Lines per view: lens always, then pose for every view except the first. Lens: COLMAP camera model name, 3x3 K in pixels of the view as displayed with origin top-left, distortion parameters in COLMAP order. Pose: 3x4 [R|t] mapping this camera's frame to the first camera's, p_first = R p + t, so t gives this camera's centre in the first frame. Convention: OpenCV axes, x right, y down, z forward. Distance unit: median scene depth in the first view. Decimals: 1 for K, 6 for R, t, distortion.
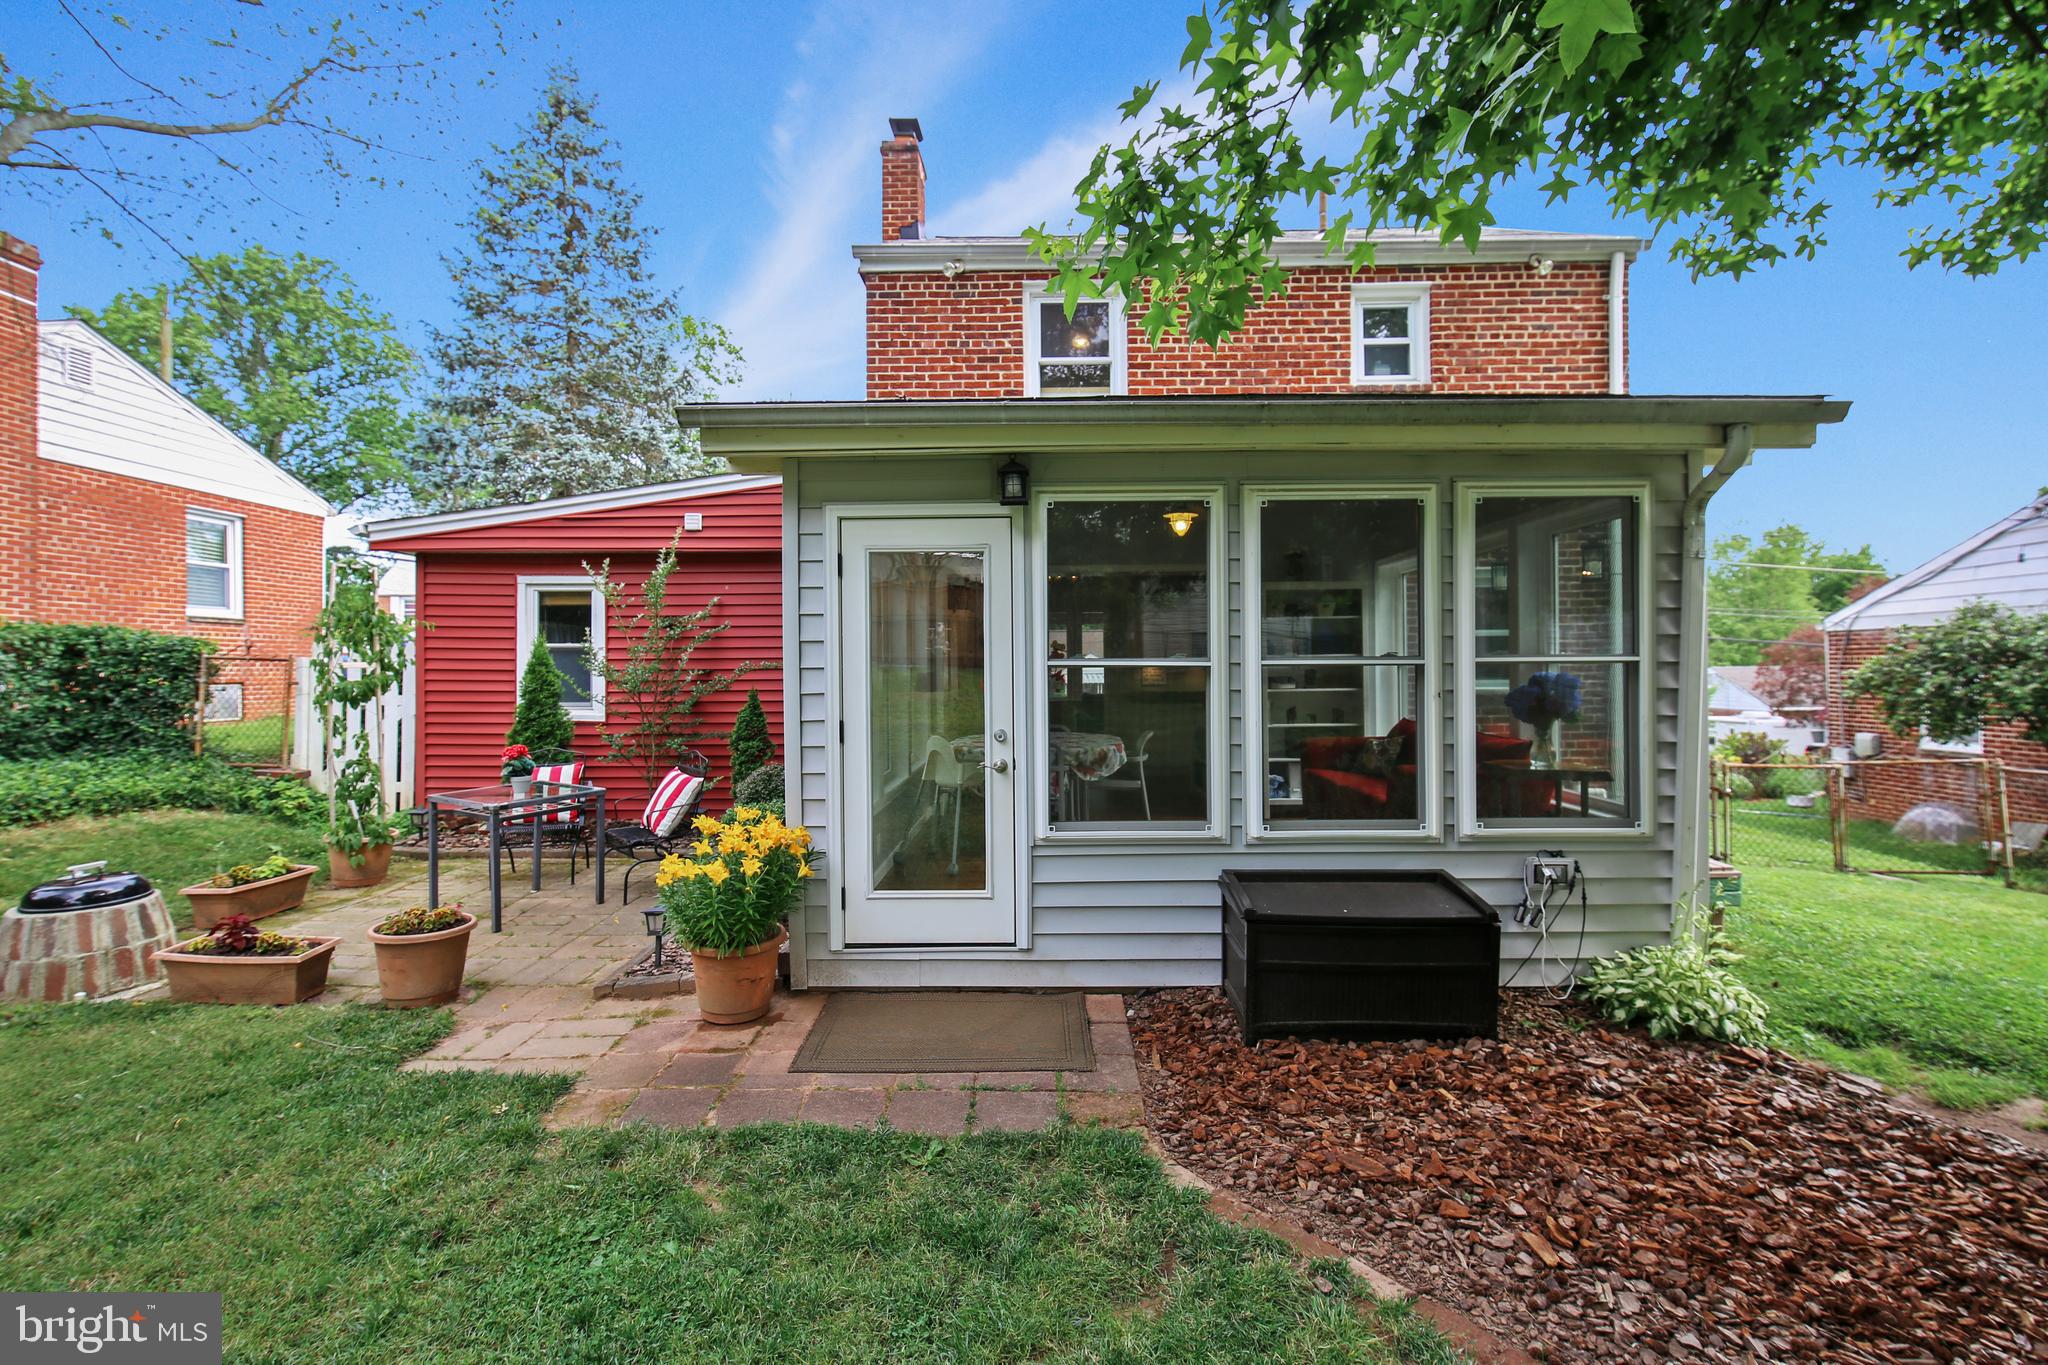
lens RADIAL K [[897.5, 0, 1072.0], [0, 897.5, 673.7], [0, 0, 1]] dist [-0.000906, -0.002767]
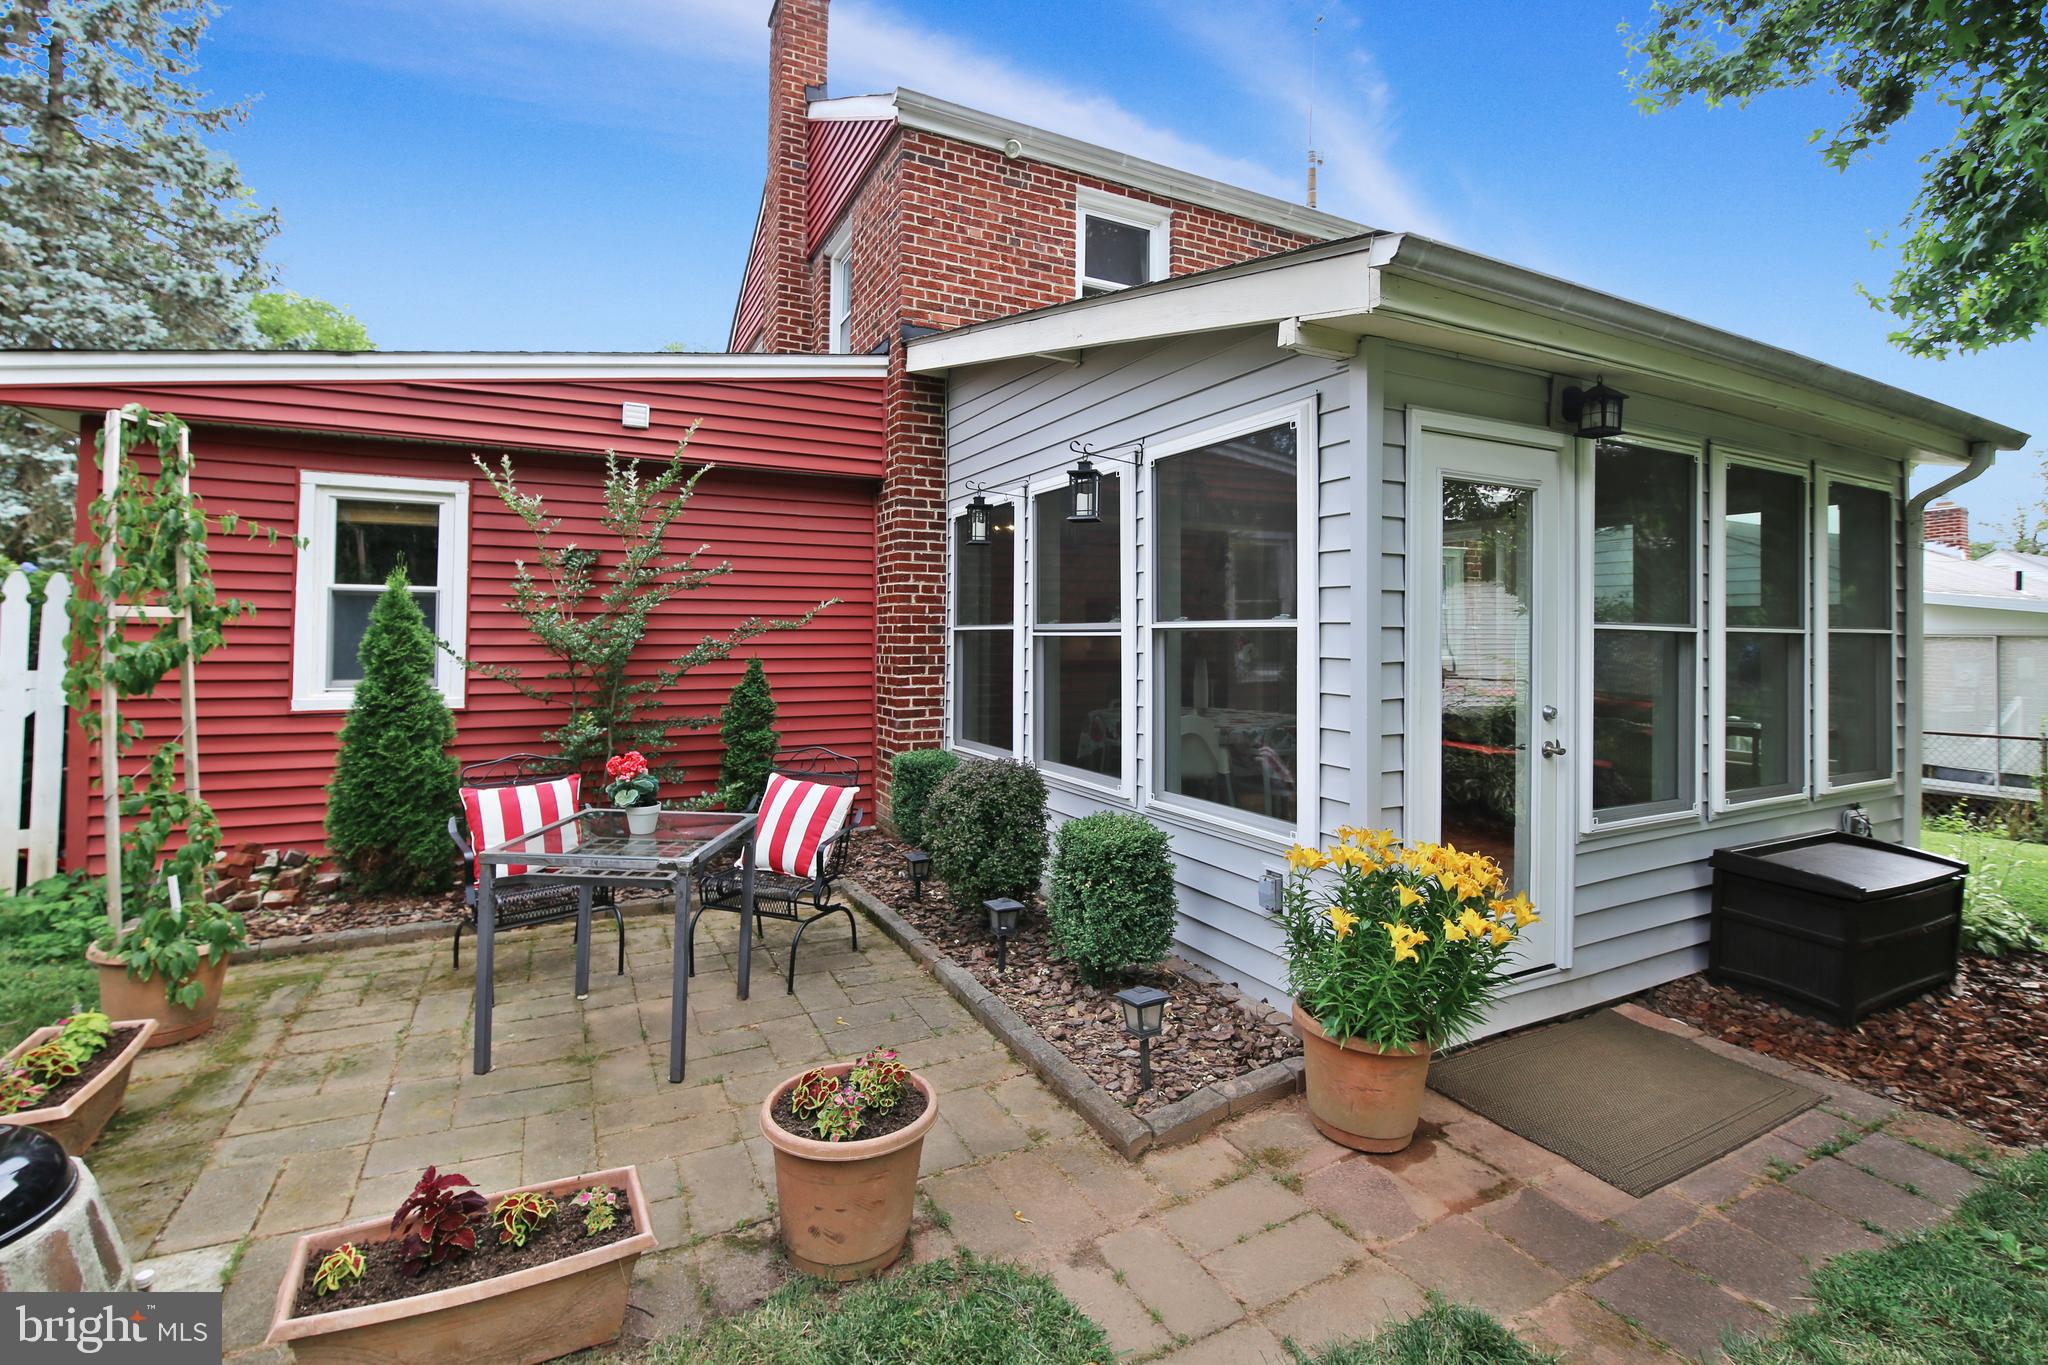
lens RADIAL K [[897.5, 0, 1010.4], [0, 897.5, 627.2], [0, 0, 1]] dist [-0.000906, -0.002767]
pose [[0.896340, 0.016358, 0.443065, -0.485202], [-0.005461, 0.999651, -0.025858, 0.009829], [-0.443333, 0.020758, 0.896117, 0.266496]]
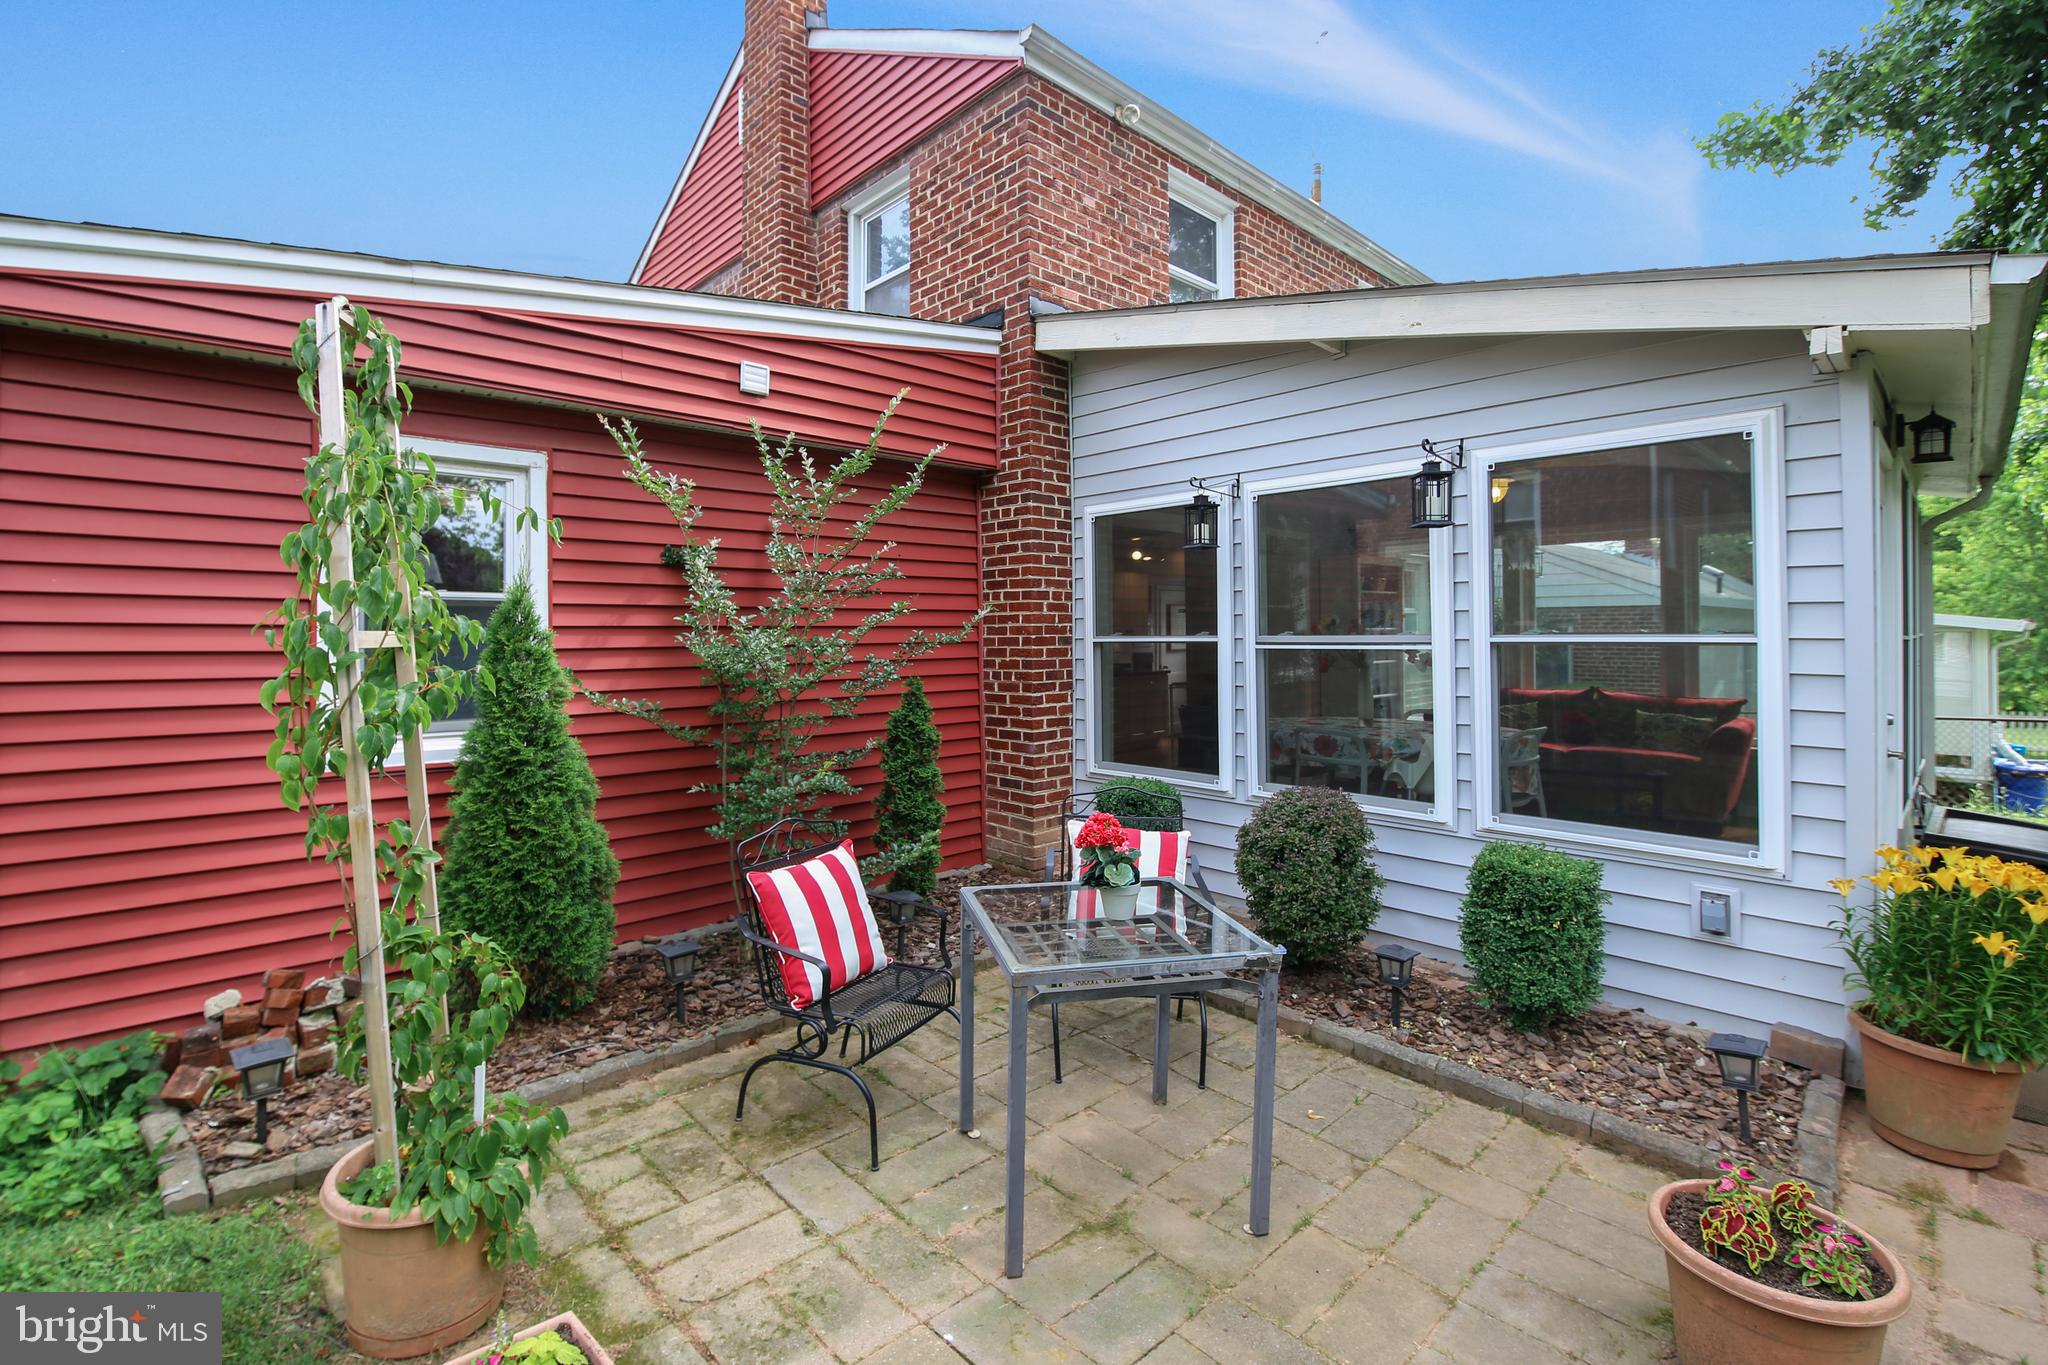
lens RADIAL K [[897.5, 0, 1008.4], [0, 897.5, 638.0], [0, 0, 1]] dist [-0.000906, -0.002767]
pose [[0.739819, 0.001487, 0.672804, -0.702888], [0.010330, 0.999855, -0.013568, -0.001271], [-0.672727, 0.016988, 0.739696, 0.507418]]
